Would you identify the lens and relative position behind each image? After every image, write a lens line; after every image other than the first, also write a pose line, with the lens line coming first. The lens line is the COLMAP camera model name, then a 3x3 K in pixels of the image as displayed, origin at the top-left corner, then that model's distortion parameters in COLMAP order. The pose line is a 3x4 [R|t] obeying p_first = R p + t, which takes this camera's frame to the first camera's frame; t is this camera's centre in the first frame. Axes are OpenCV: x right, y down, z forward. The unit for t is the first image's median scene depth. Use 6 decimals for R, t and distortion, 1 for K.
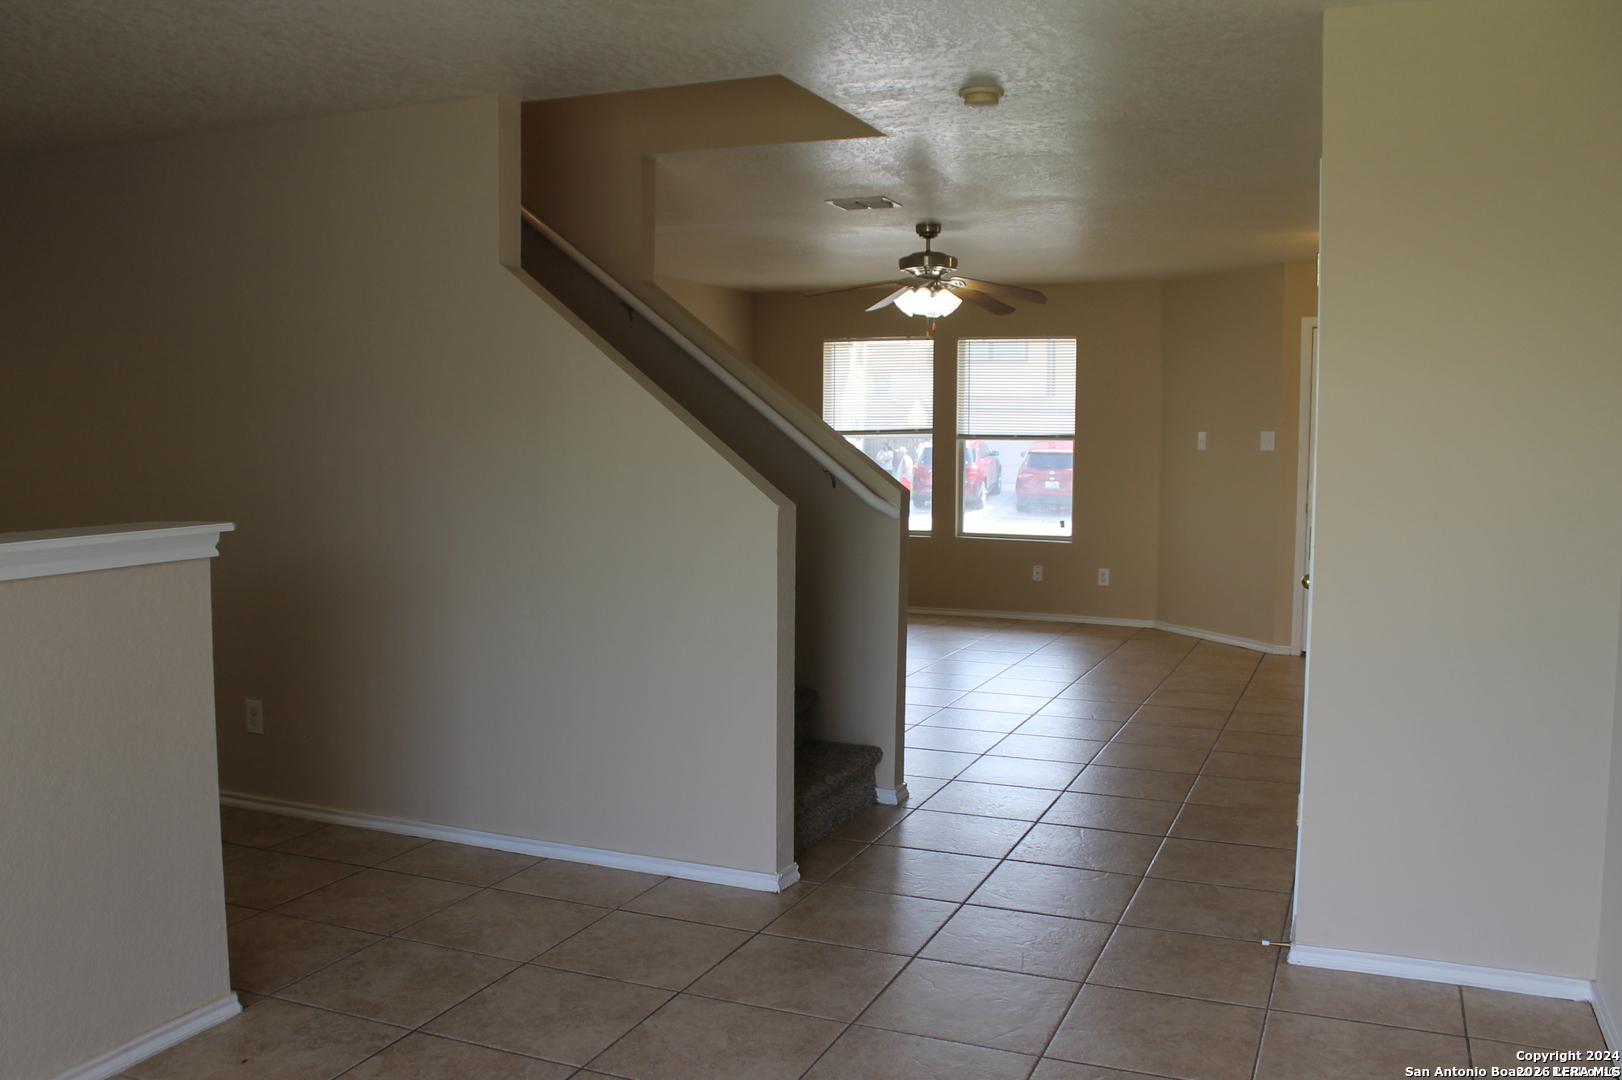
lens RADIAL K [[1380.7, 0, 815.5], [0, 1380.7, 552.8], [0, 0, 1]] dist [-0.159334, 0.139277]
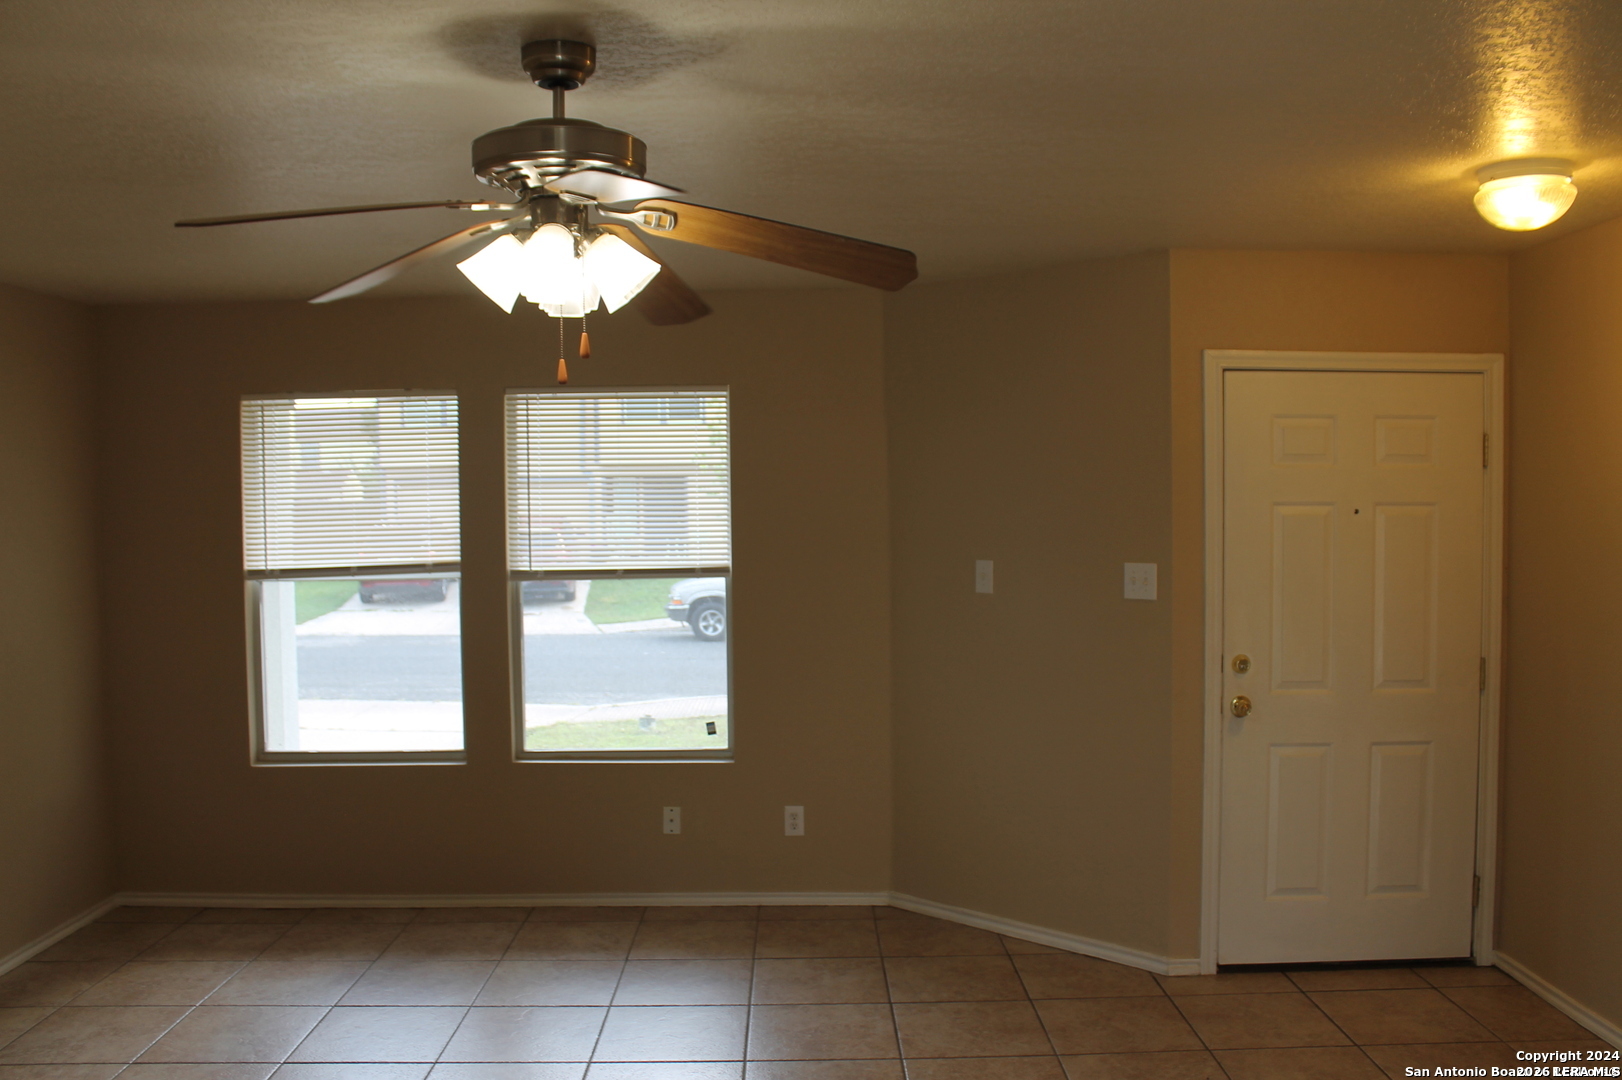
lens RADIAL K [[1380.7, 0, 815.5], [0, 1380.7, 552.8], [0, 0, 1]] dist [-0.159334, 0.139277]
pose [[0.918548, -0.035236, 0.393737, 0.002993], [0.054049, 0.997860, -0.036790, -0.069917], [-0.391598, 0.055074, 0.918487, 0.481478]]
